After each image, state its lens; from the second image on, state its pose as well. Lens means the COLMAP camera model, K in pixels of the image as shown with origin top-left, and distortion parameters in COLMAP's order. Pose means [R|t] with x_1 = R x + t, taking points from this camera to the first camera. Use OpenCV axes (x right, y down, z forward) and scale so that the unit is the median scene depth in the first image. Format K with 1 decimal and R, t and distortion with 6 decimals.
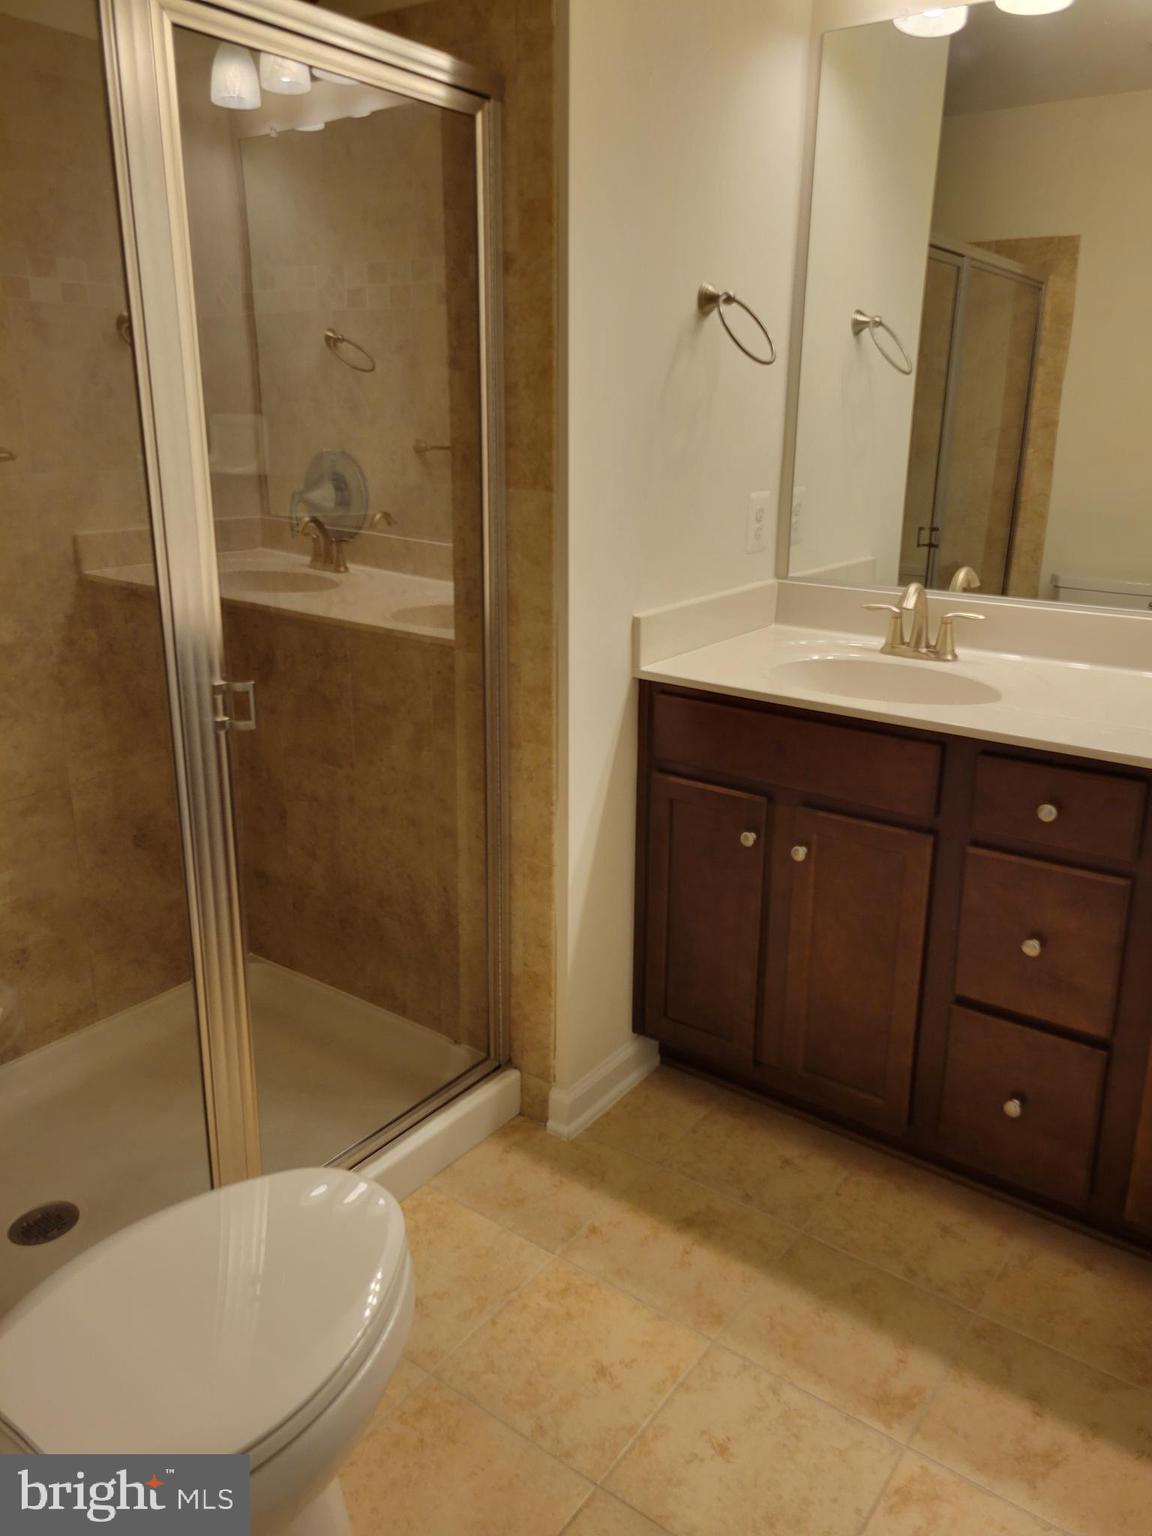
lens RADIAL K [[1155.4, 0, 603.1], [0, 1155.4, 732.8], [0, 0, 1]] dist [0.065649, -0.041268]
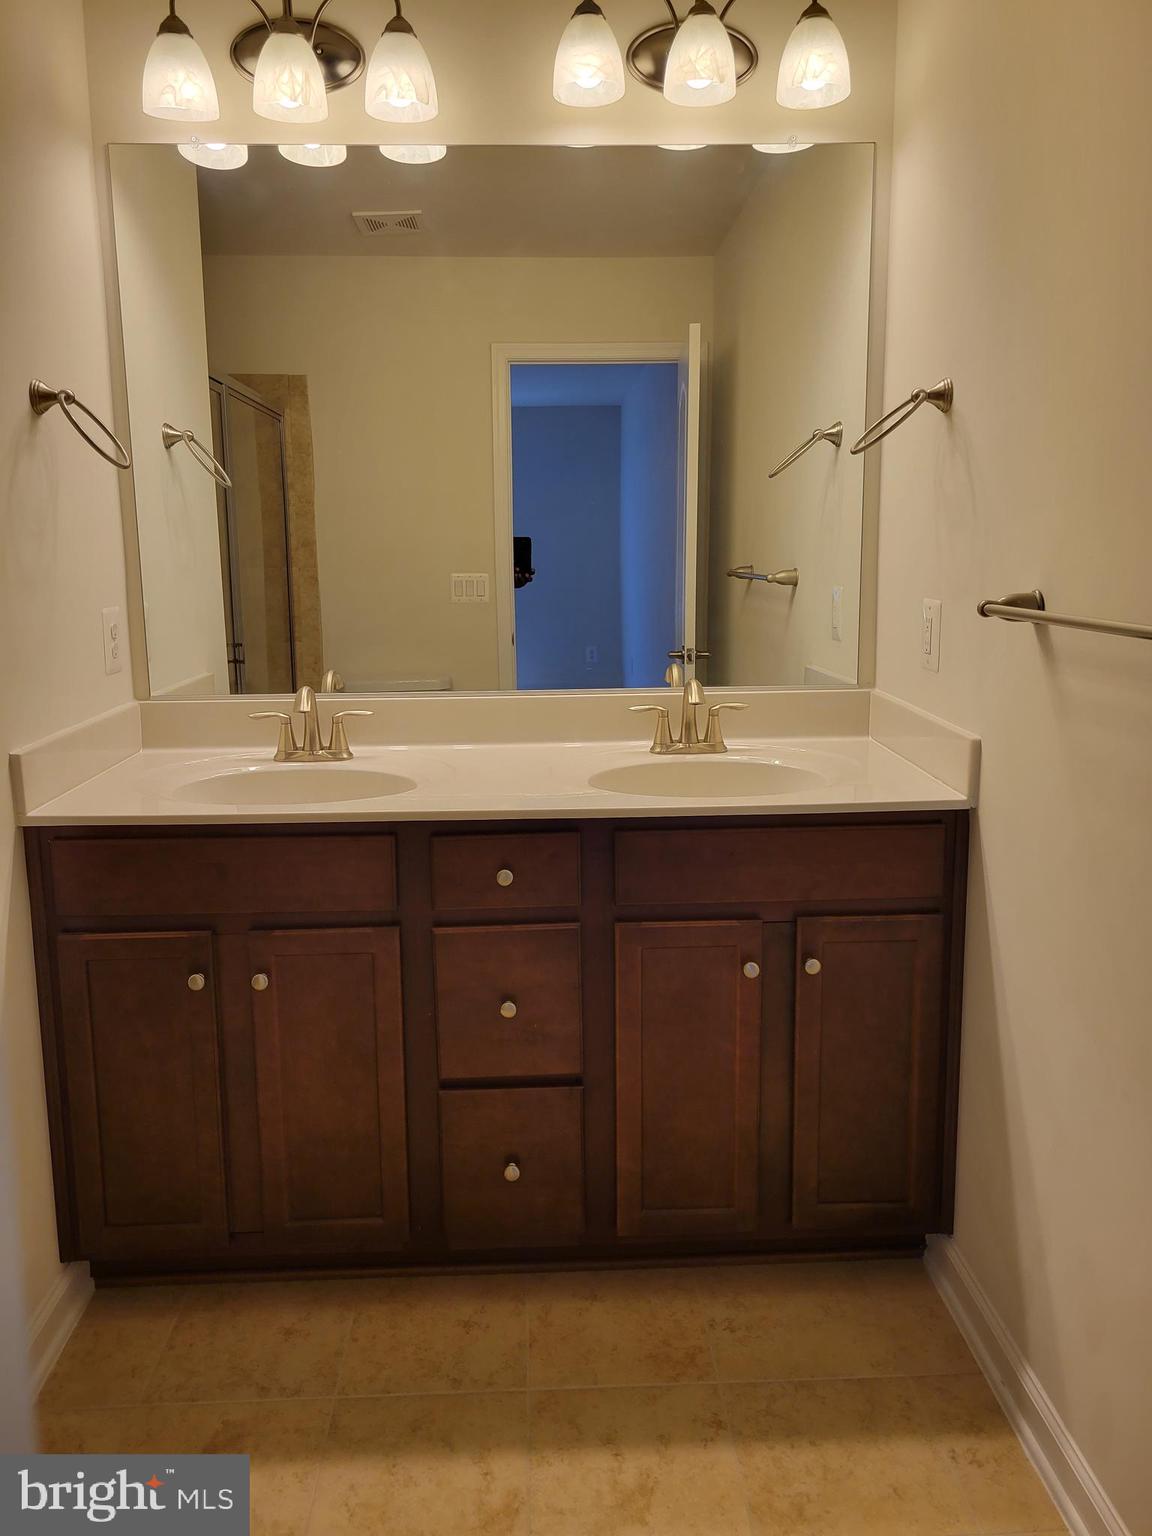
lens RADIAL K [[1155.4, 0, 595.8], [0, 1155.4, 720.7], [0, 0, 1]] dist [0.065649, -0.041268]
pose [[0.787438, -0.115561, 0.605464, -0.150150], [0.186400, 0.980922, -0.055200, 0.001404], [-0.587534, 0.156325, 0.793956, 0.071794]]
